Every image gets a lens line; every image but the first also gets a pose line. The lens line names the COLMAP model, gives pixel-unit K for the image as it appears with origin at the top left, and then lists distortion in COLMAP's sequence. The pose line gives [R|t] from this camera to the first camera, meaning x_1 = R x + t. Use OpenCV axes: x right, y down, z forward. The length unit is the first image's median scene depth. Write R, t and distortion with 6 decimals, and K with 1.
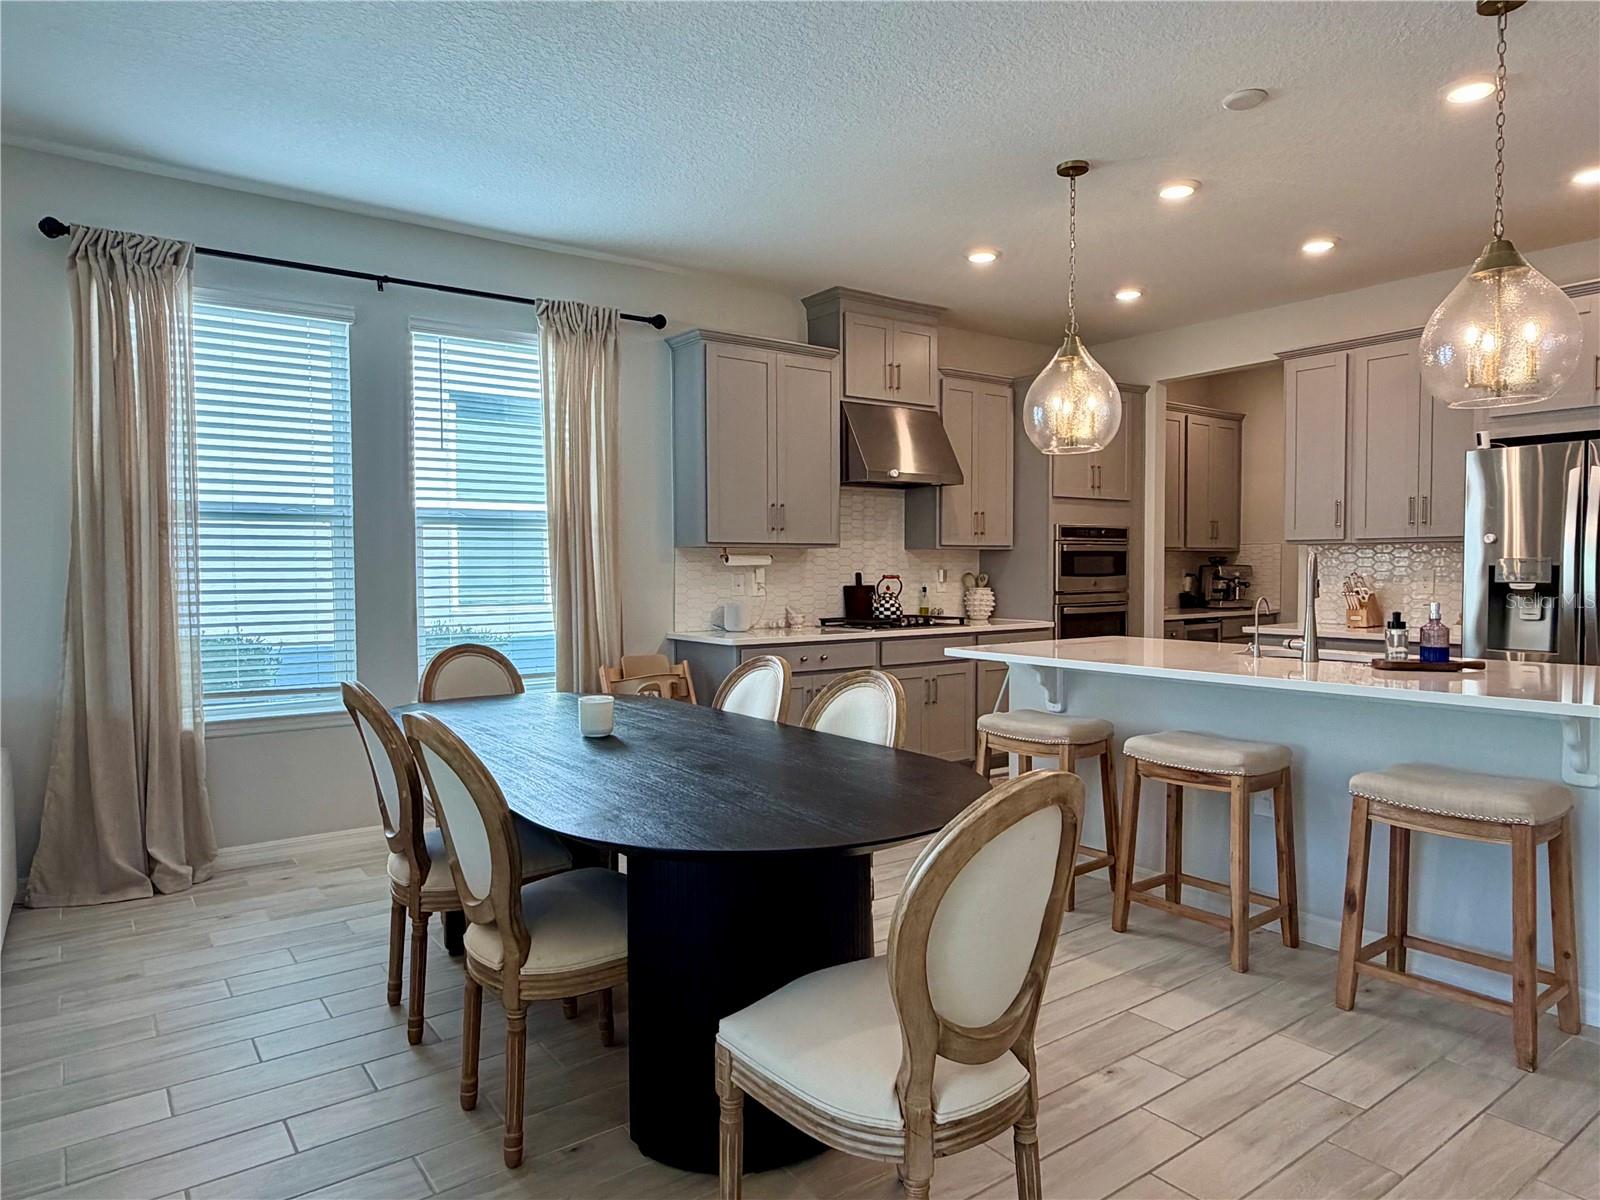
lens RADIAL K [[986.5, 0, 791.2], [0, 986.5, 600.3], [0, 0, 1]] dist [-0.003149, 0.001117]
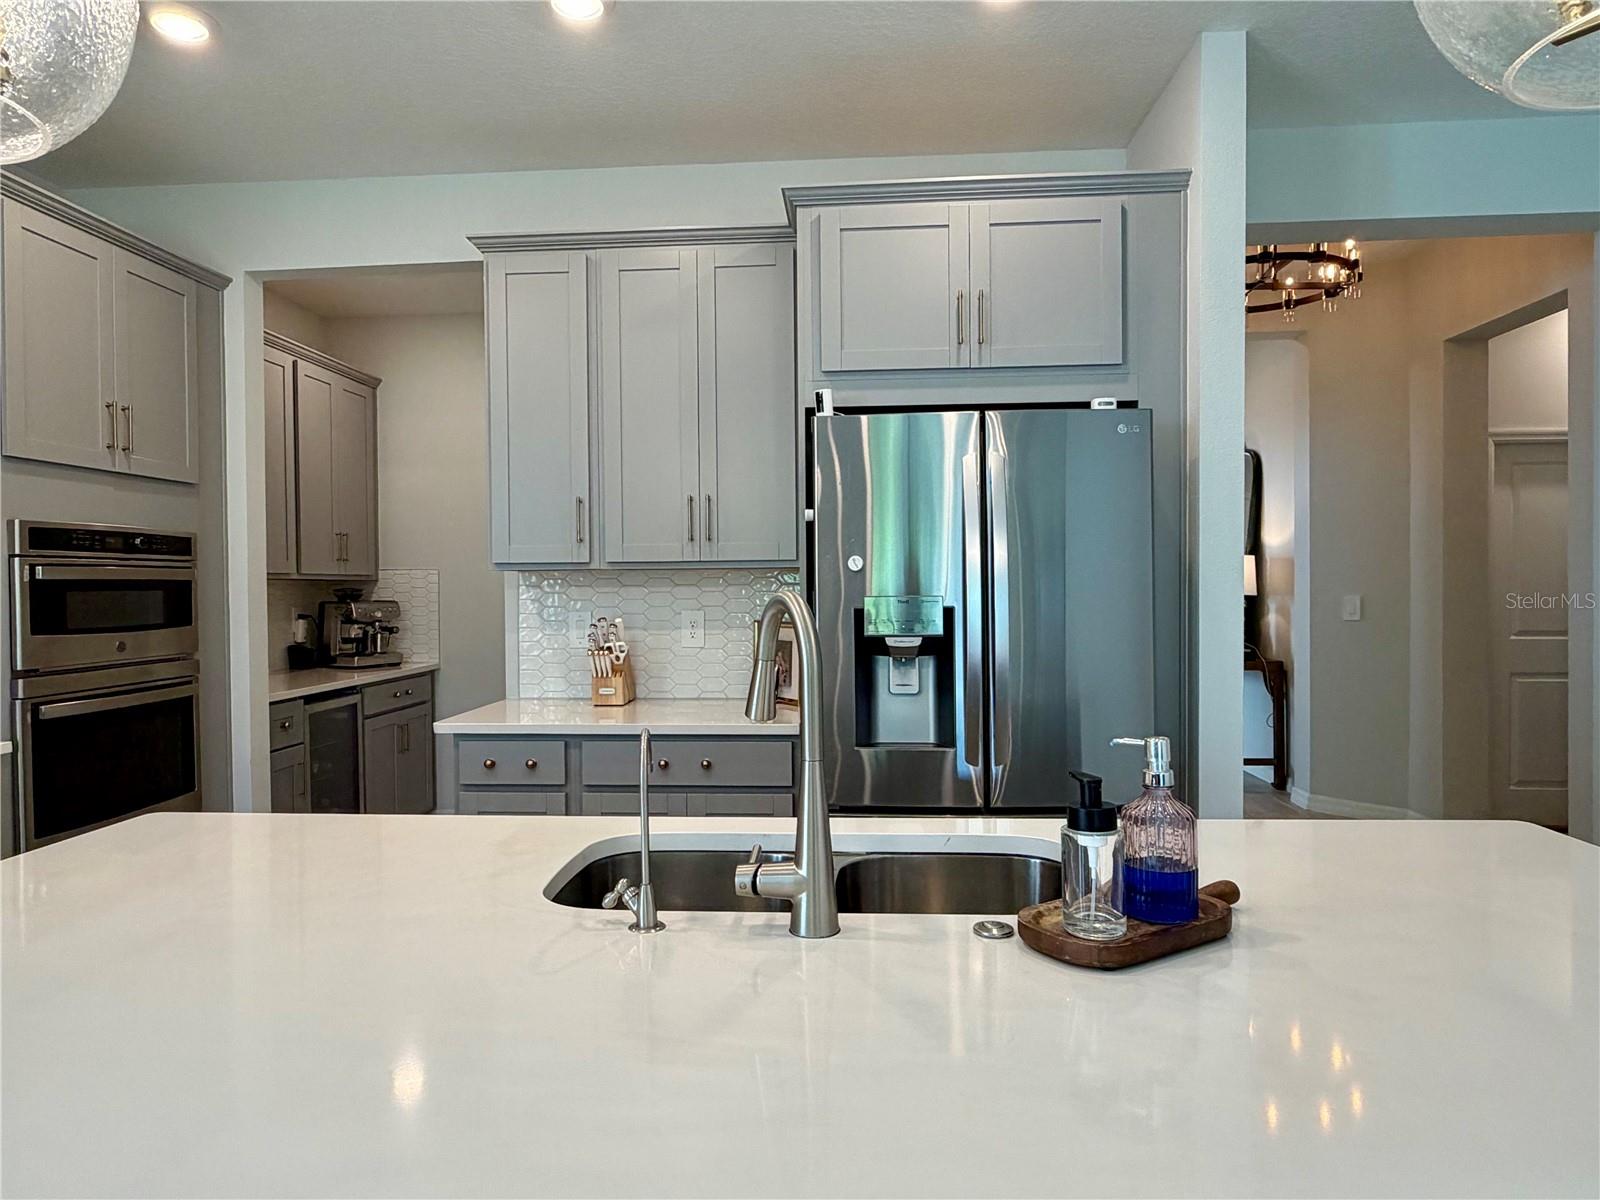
lens RADIAL K [[986.5, 0, 791.4], [0, 986.5, 602.9], [0, 0, 1]] dist [-0.003149, 0.001117]
pose [[0.645512, -0.013878, 0.763624, 0.145597], [0.032534, 0.999427, -0.009339, -0.022375], [-0.763057, 0.030872, 0.645594, 0.418864]]
